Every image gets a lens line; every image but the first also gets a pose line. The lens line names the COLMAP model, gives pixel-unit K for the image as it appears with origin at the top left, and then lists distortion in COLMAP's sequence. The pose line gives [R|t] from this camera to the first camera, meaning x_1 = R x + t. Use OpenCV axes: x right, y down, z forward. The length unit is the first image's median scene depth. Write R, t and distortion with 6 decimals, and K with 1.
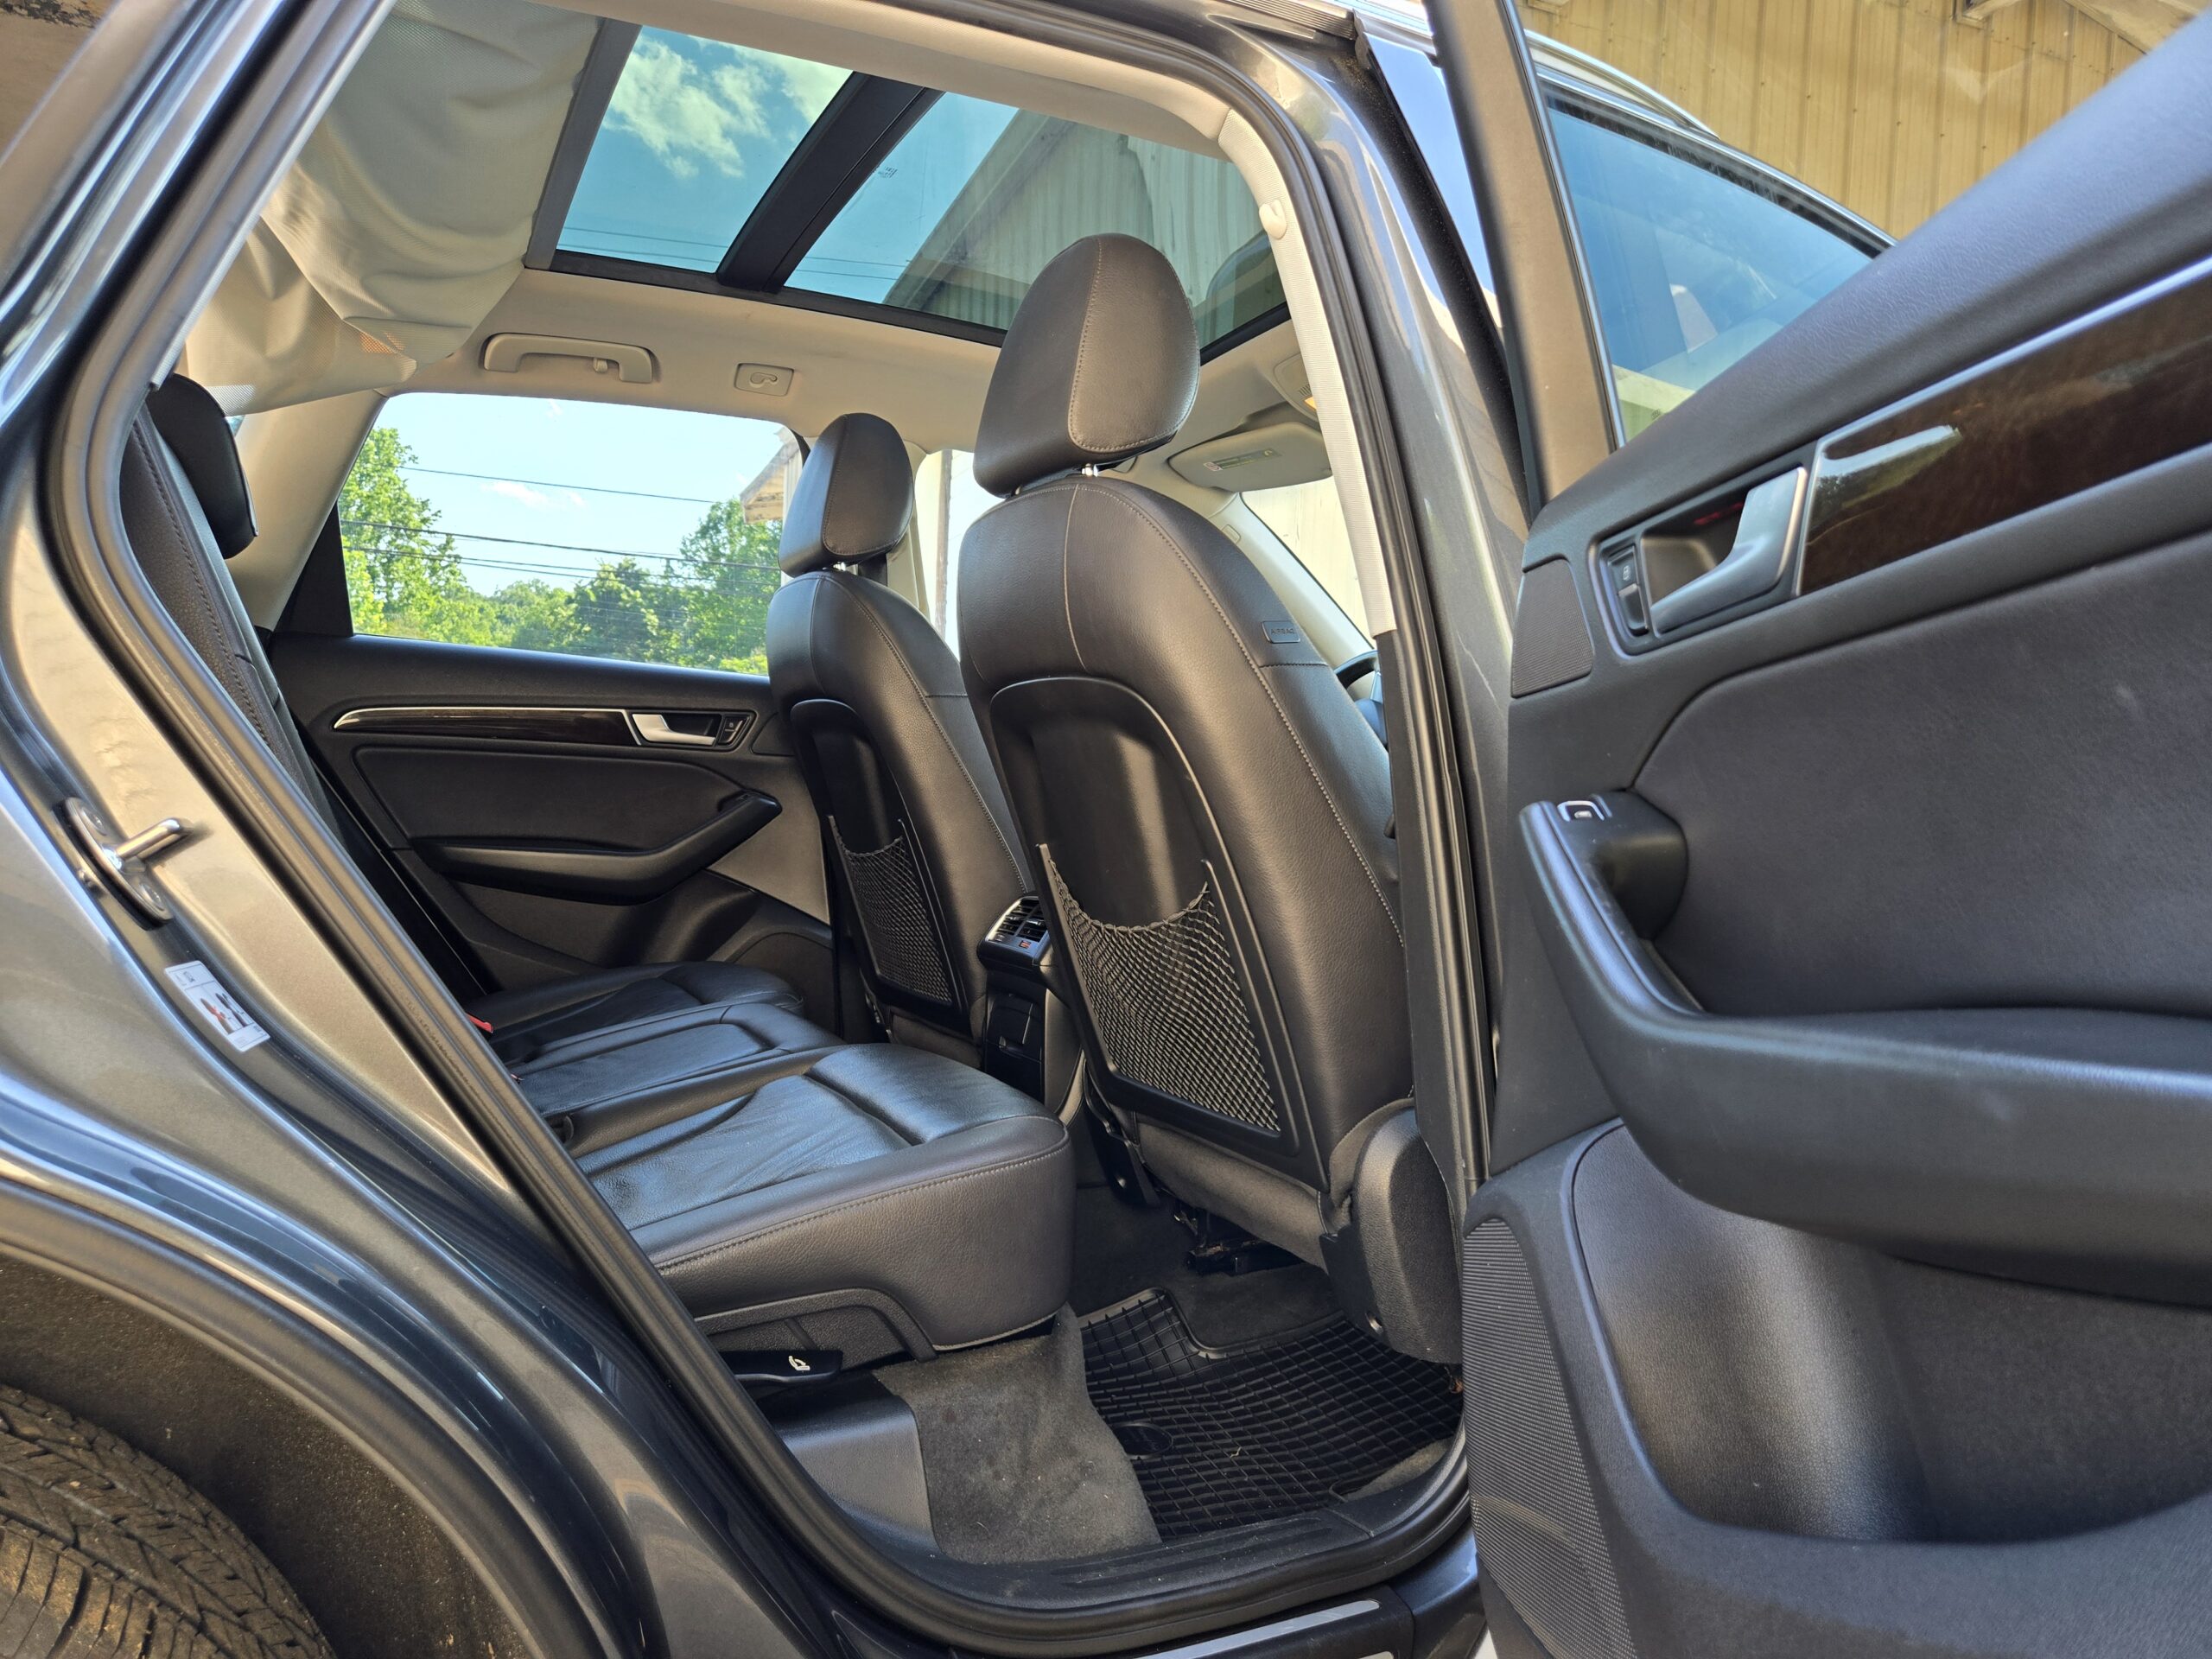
lens RADIAL K [[1499.7, 0, 1097.6], [0, 1499.7, 843.9], [0, 0, 1]] dist [0.074619, -0.067282]
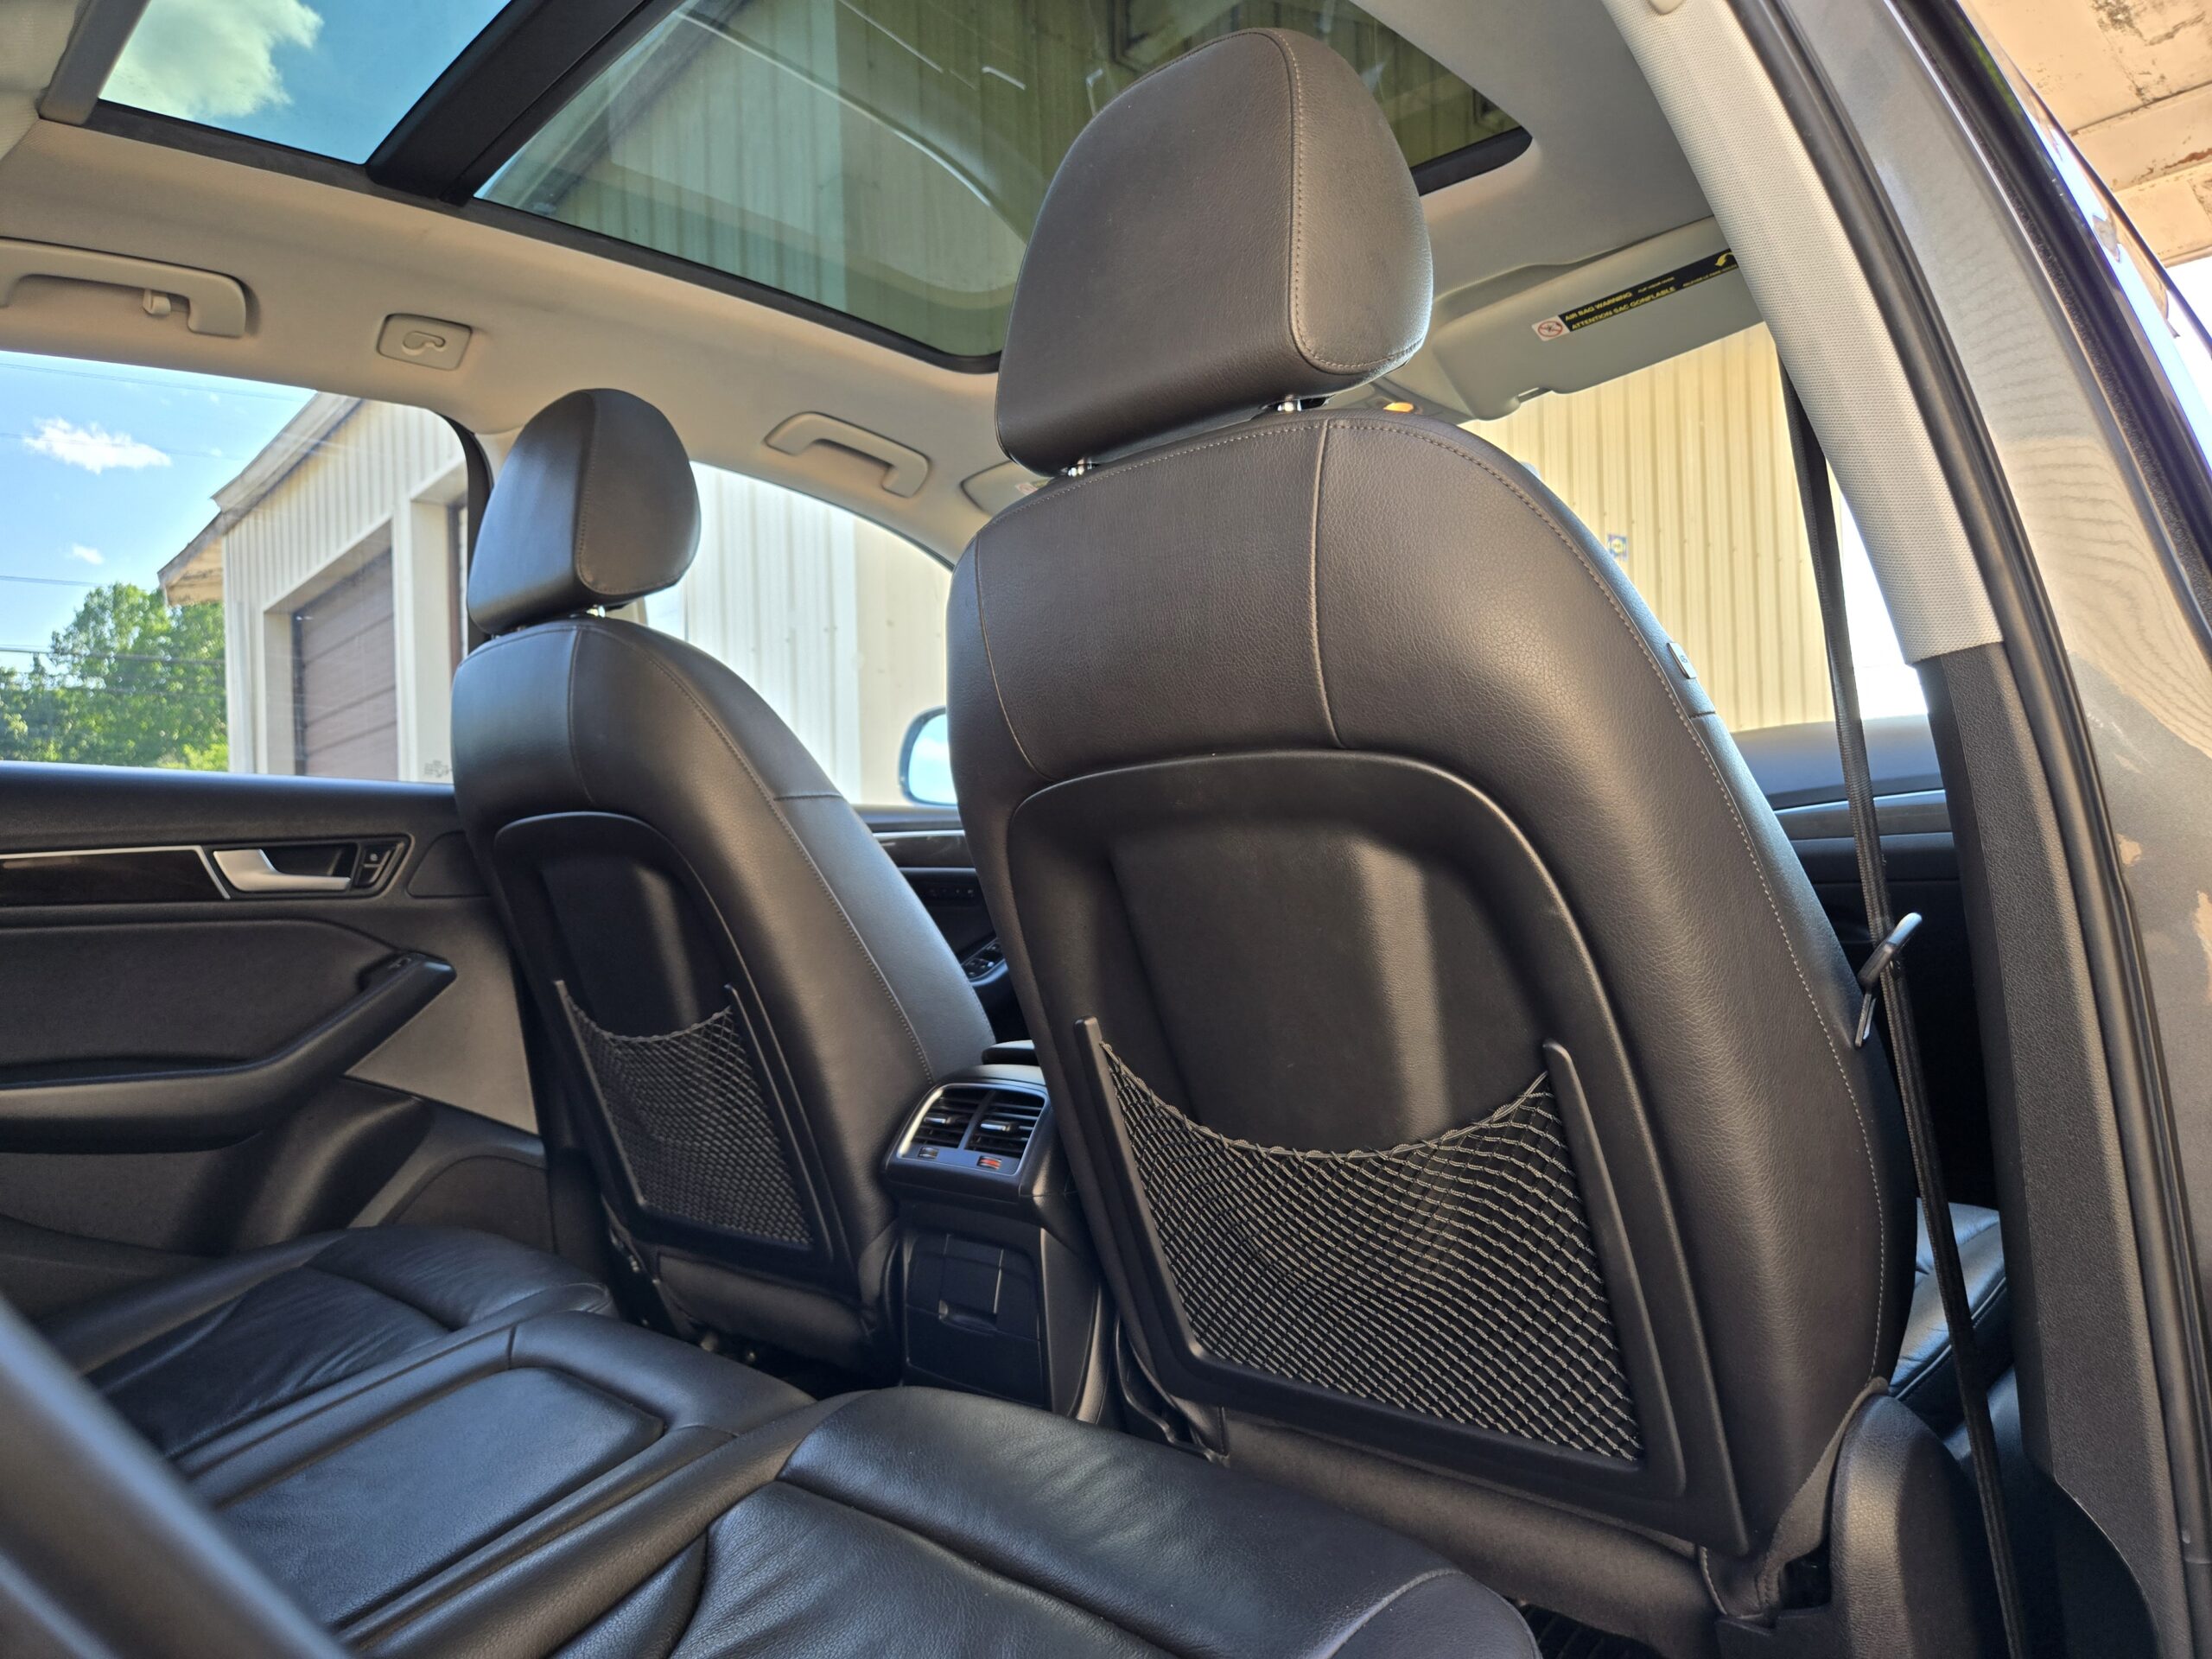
lens RADIAL K [[1500.8, 0, 1089.4], [0, 1500.8, 848.0], [0, 0, 1]] dist [0.074605, -0.059038]
pose [[0.946823, -0.063917, 0.315341, -0.173239], [0.079967, 0.996065, -0.038209, -0.035466], [-0.311658, 0.061394, 0.948209, 0.286237]]
